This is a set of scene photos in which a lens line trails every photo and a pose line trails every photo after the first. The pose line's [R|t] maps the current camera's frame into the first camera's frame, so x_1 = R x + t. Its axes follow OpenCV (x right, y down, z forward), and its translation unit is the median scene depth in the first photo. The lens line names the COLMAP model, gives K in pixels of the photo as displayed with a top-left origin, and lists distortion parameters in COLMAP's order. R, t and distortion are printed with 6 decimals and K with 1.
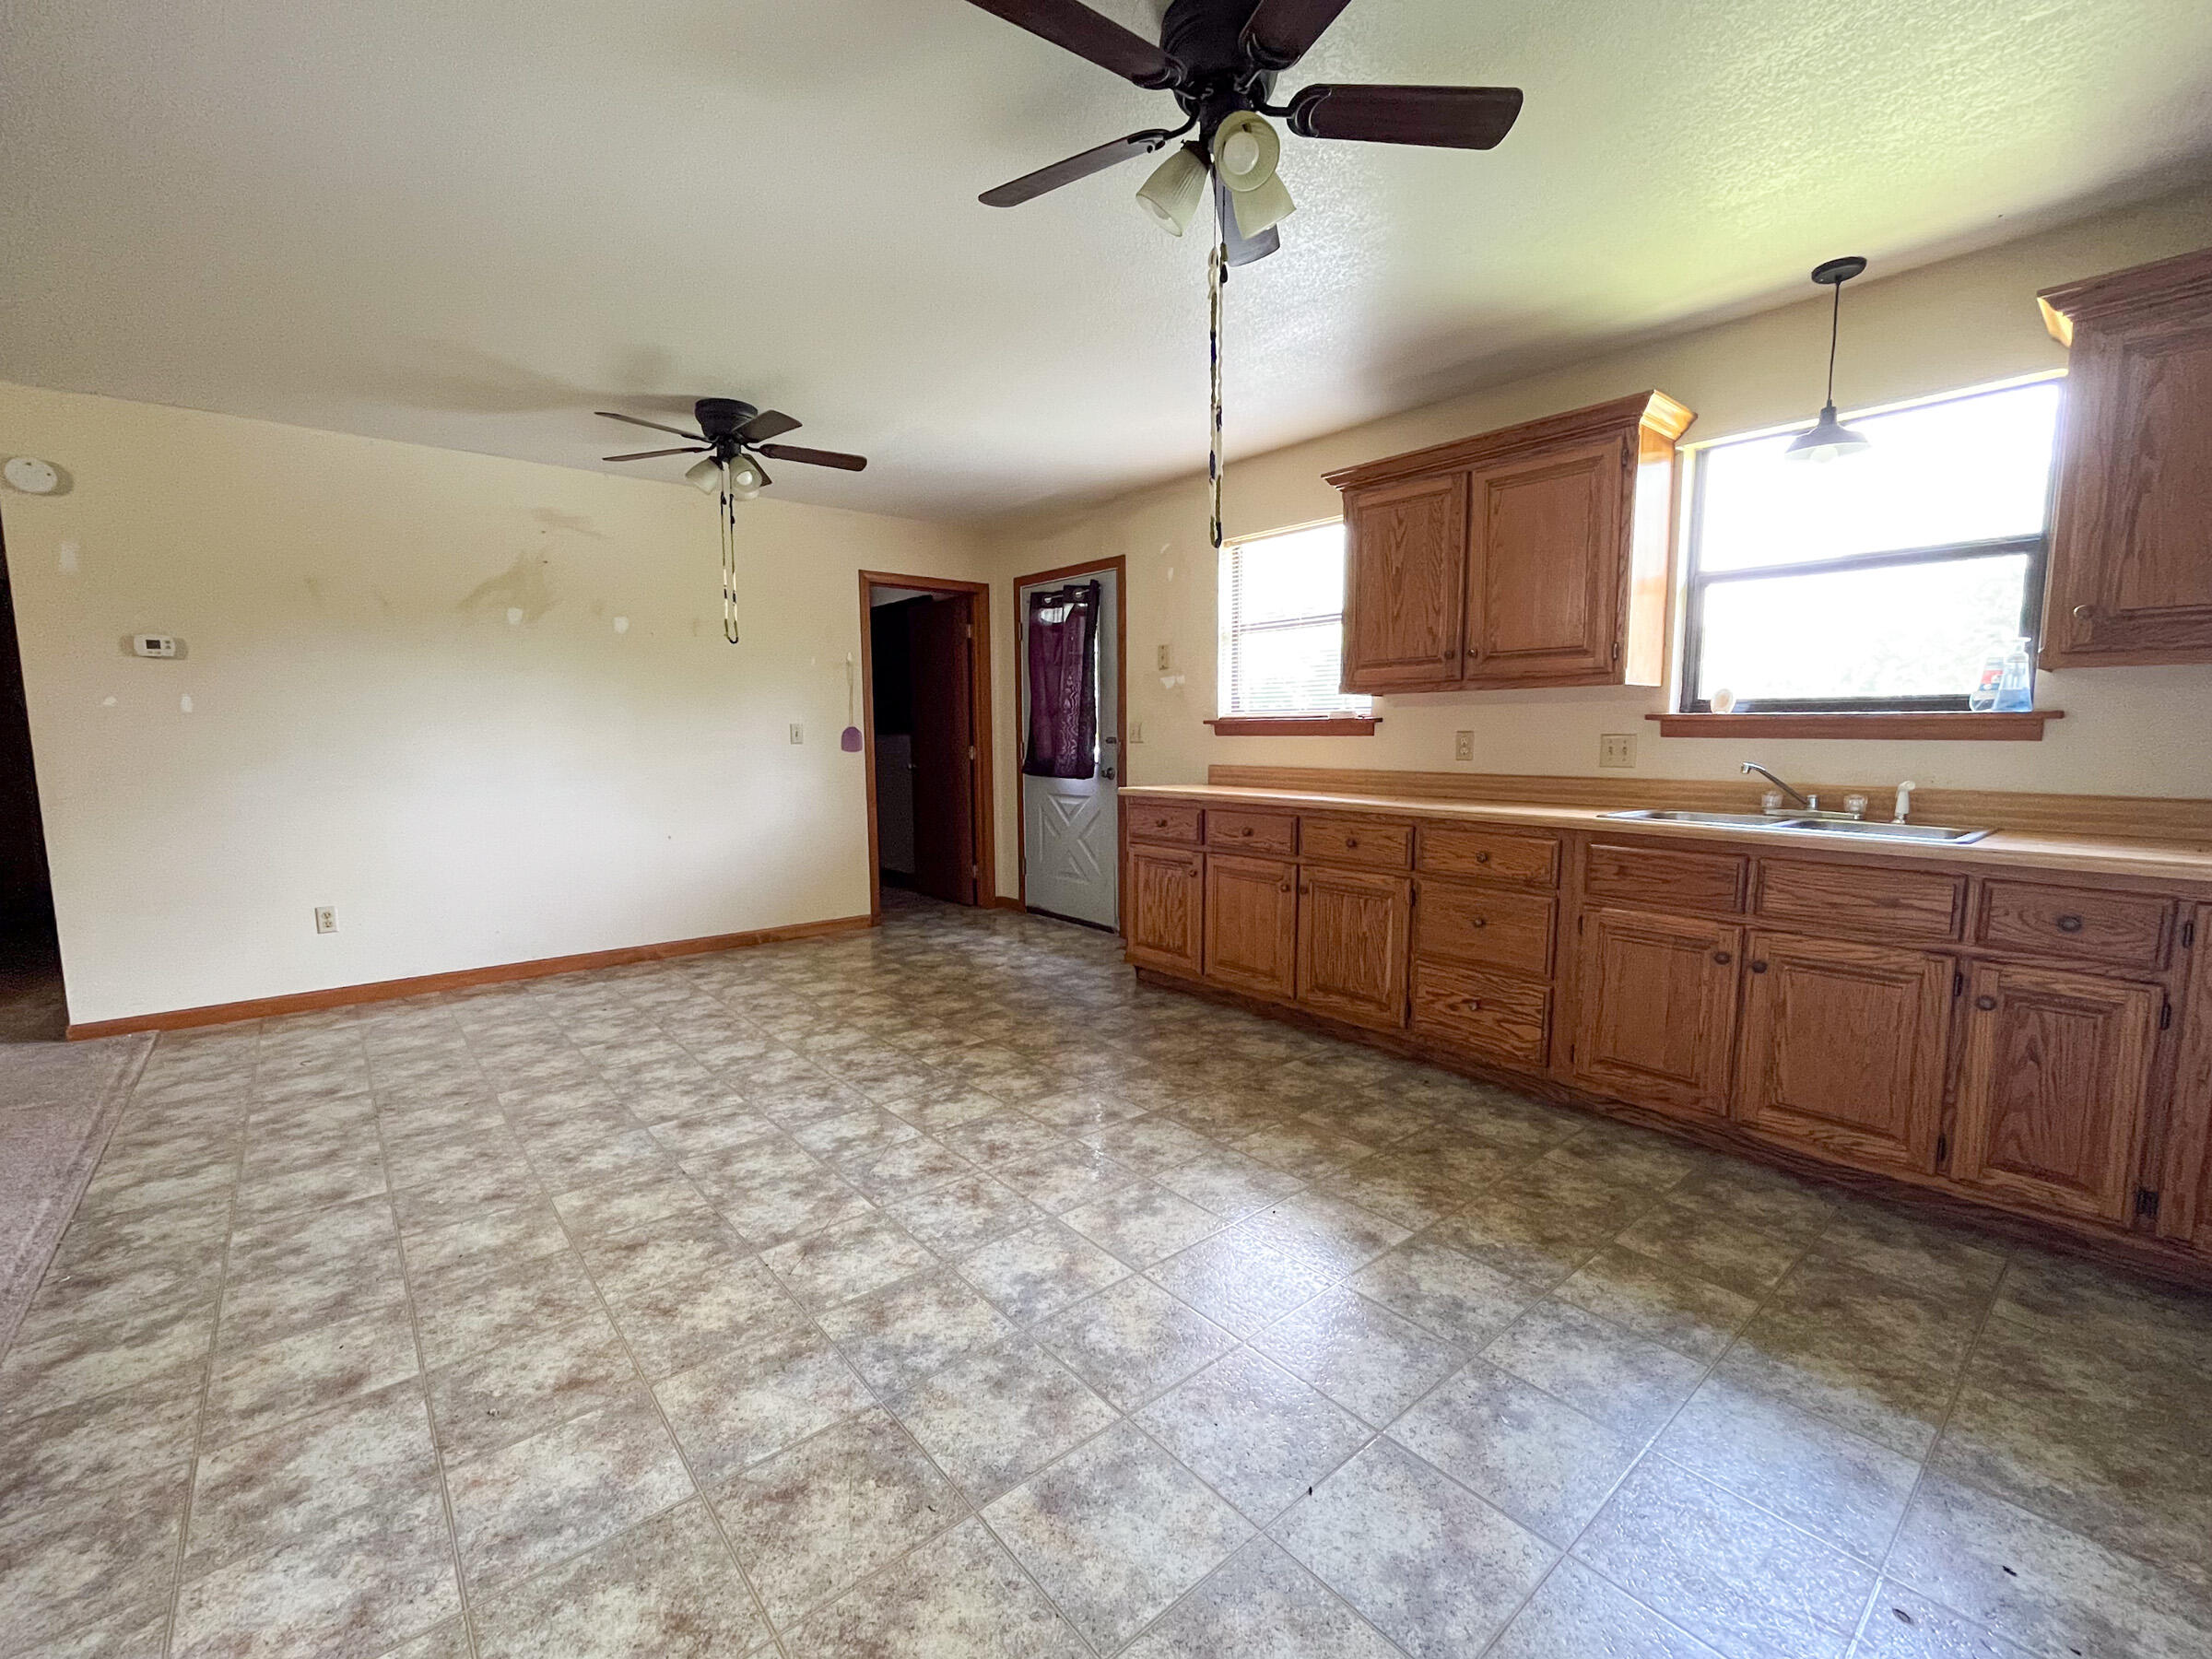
lens RADIAL K [[938.0, 0, 1090.9], [0, 938.0, 822.0], [0, 0, 1]] dist [-0.002056, -0.000376]
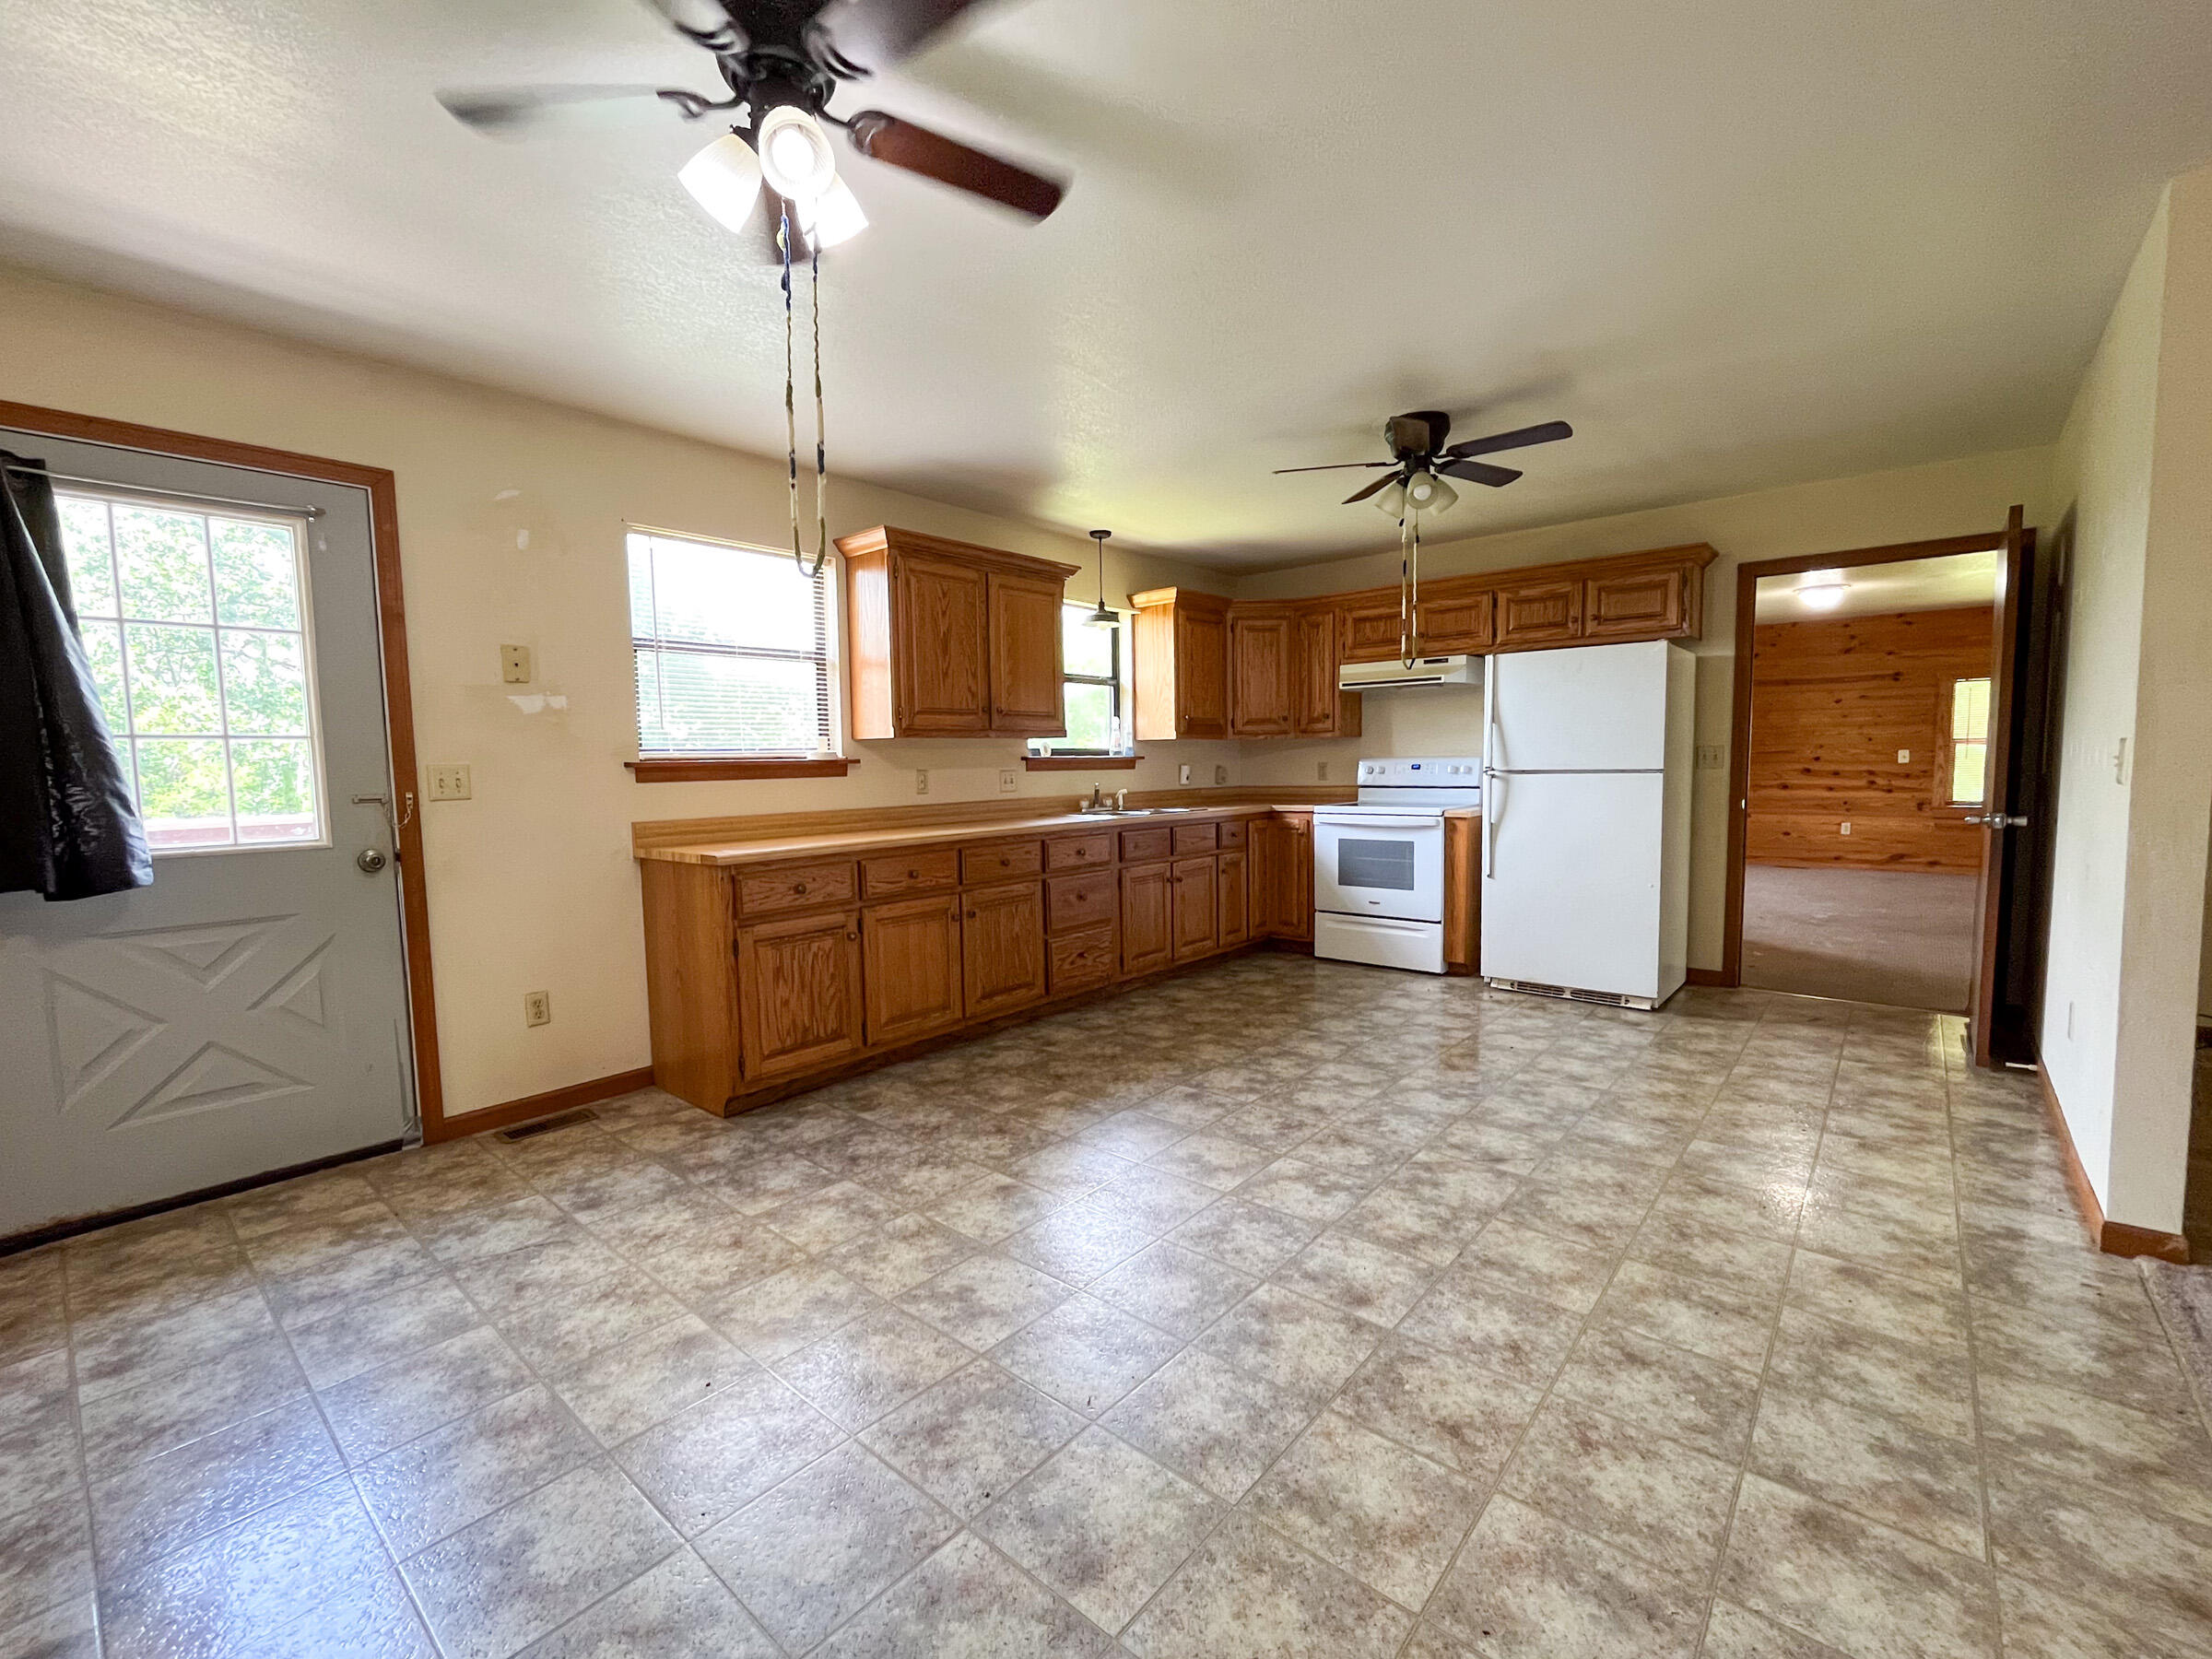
lens RADIAL K [[929.4, 0, 1106.0], [0, 929.4, 829.5], [0, 0, 1]] dist [0.000317, 0.000083]
pose [[-0.160359, -0.071467, 0.984468, -1.147495], [0.111526, 0.989677, 0.090012, -0.140841], [-0.980738, 0.124228, -0.150733, 1.319517]]
